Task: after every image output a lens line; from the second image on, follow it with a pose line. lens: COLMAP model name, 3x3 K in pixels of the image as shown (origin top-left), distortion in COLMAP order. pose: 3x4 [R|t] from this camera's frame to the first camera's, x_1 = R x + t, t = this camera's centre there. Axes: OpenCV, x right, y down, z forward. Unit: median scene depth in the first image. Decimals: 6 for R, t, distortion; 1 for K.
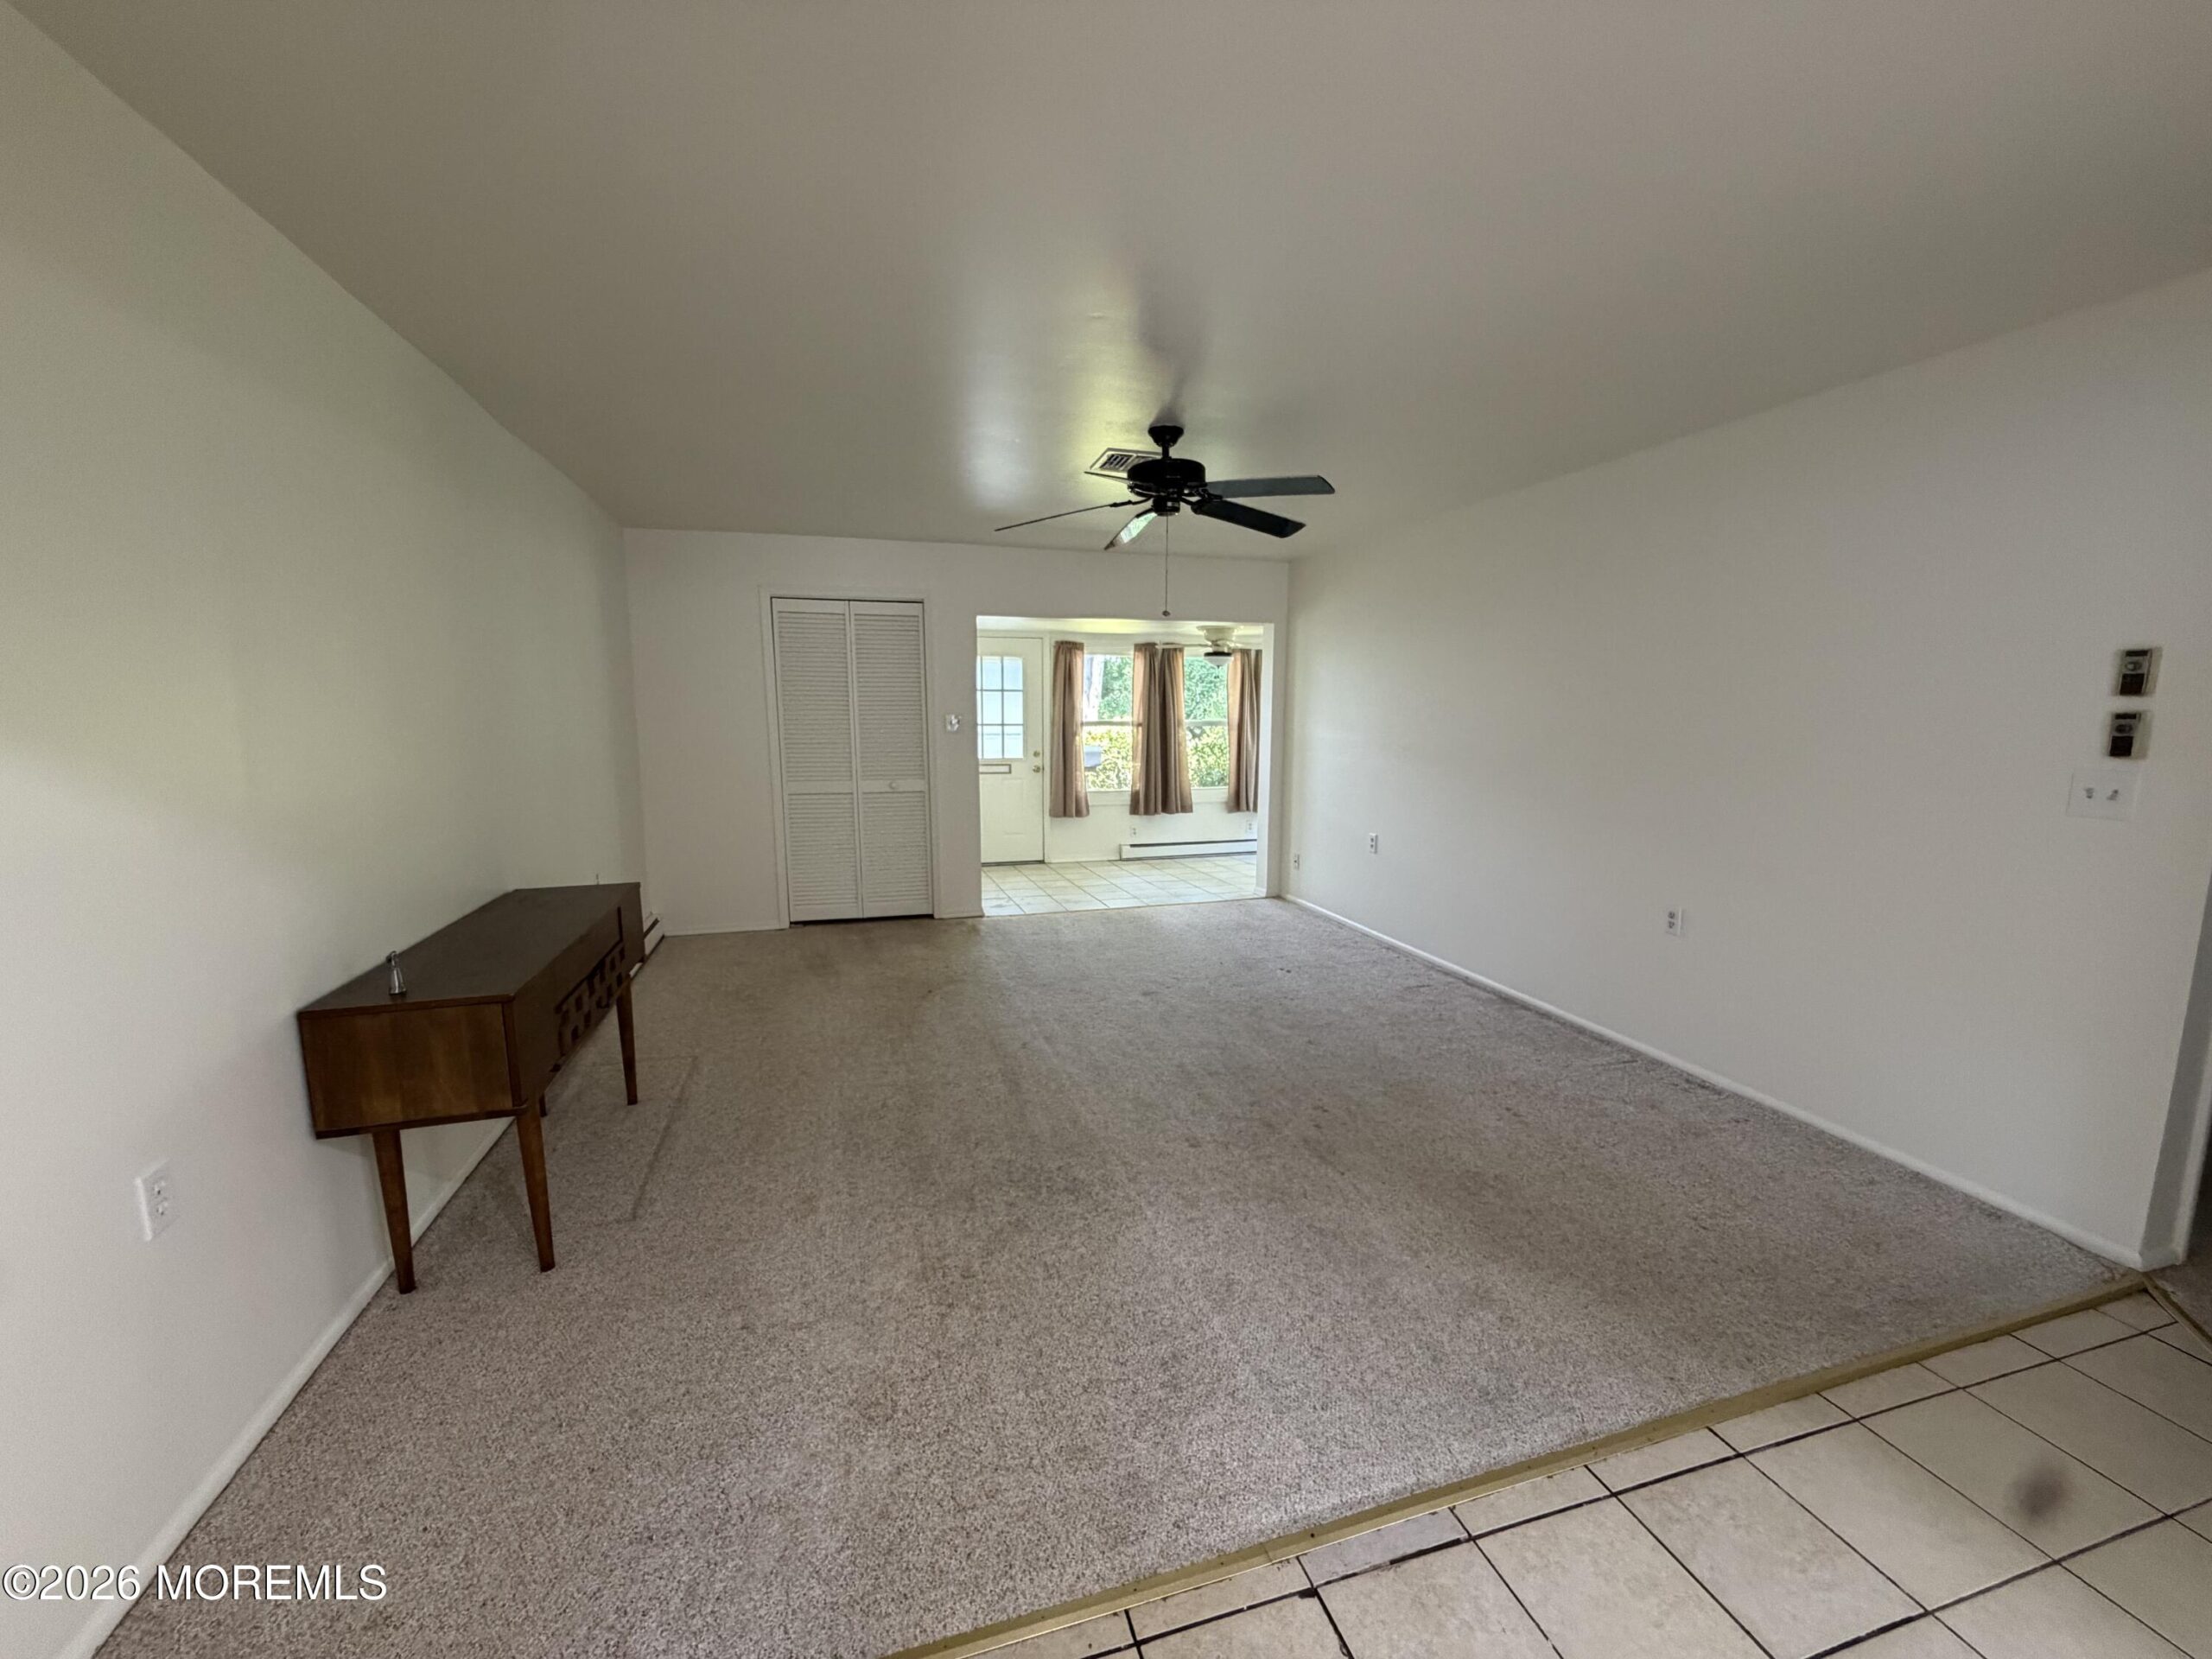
lens RADIAL K [[880.7, 0, 1106.0], [0, 880.7, 829.5], [0, 0, 1]] dist [0.000730, 0.000044]
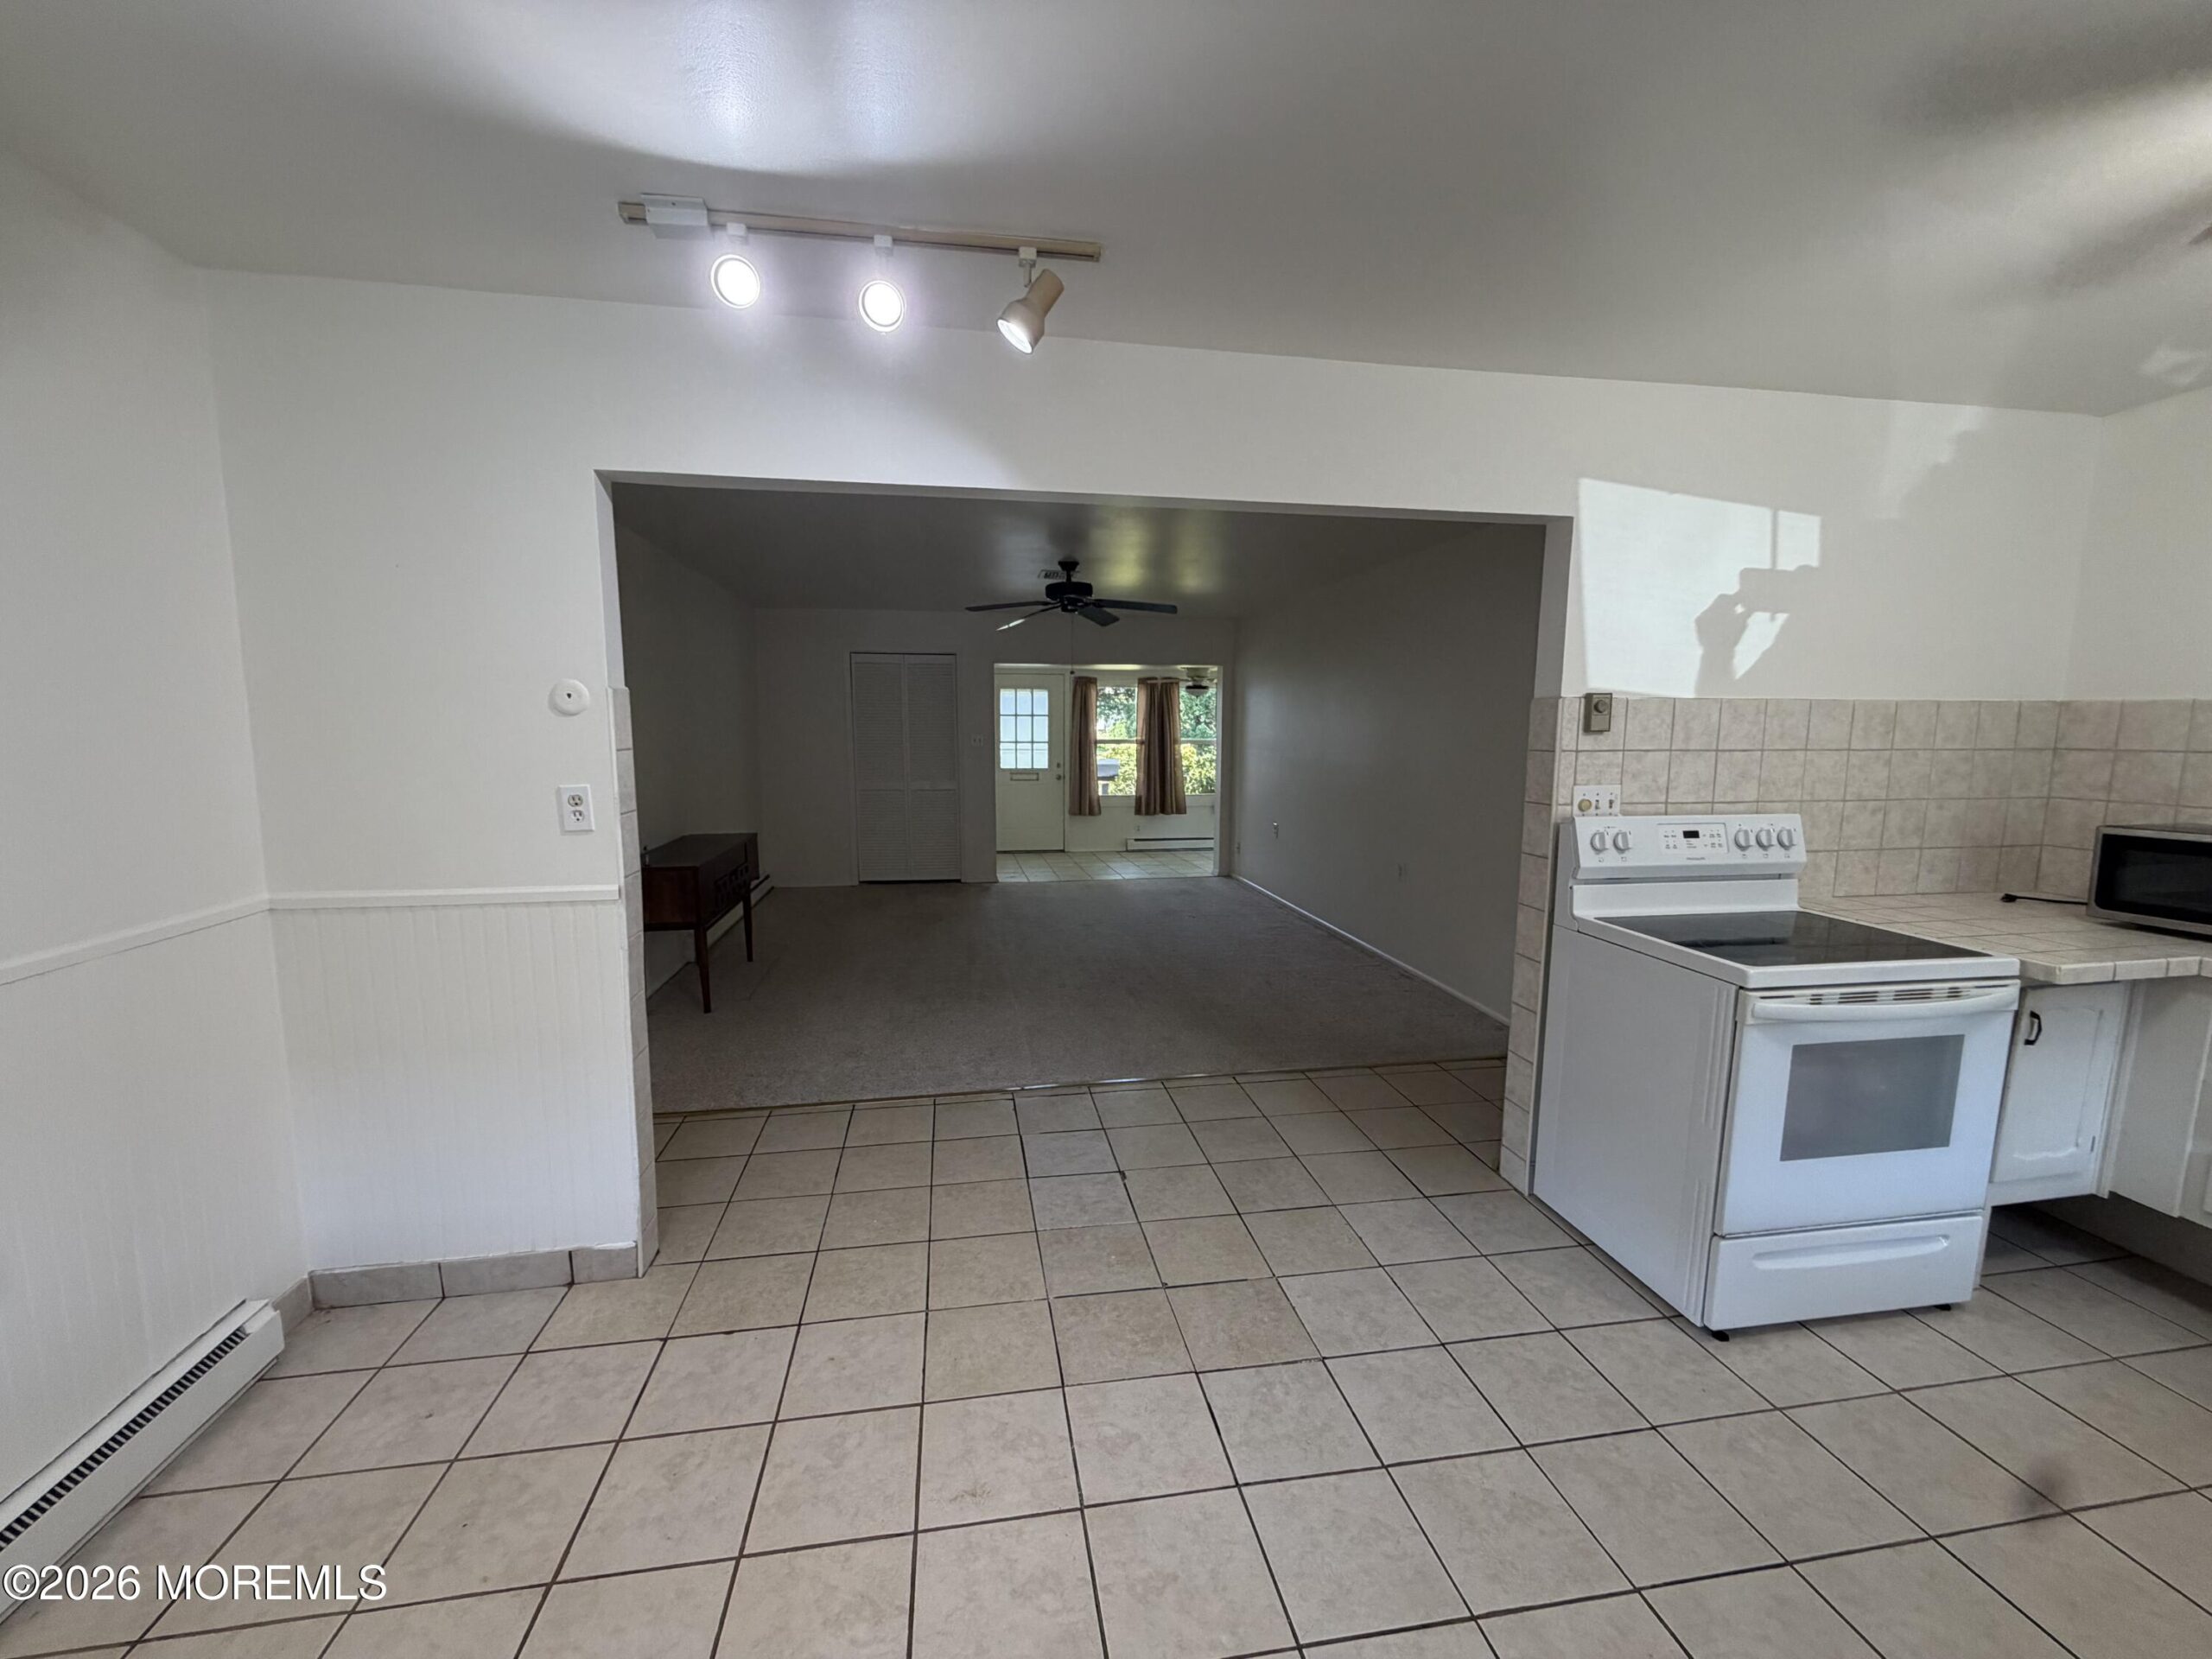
lens RADIAL K [[902.1, 0, 1141.7], [0, 902.1, 822.8], [0, 0, 1]] dist [-0.053636, 0.000012]
pose [[0.996116, 0.015758, -0.086628, 0.153332], [-0.018475, 0.999359, -0.030651, 0.034612], [0.086090, 0.032132, 0.995769, -0.279240]]
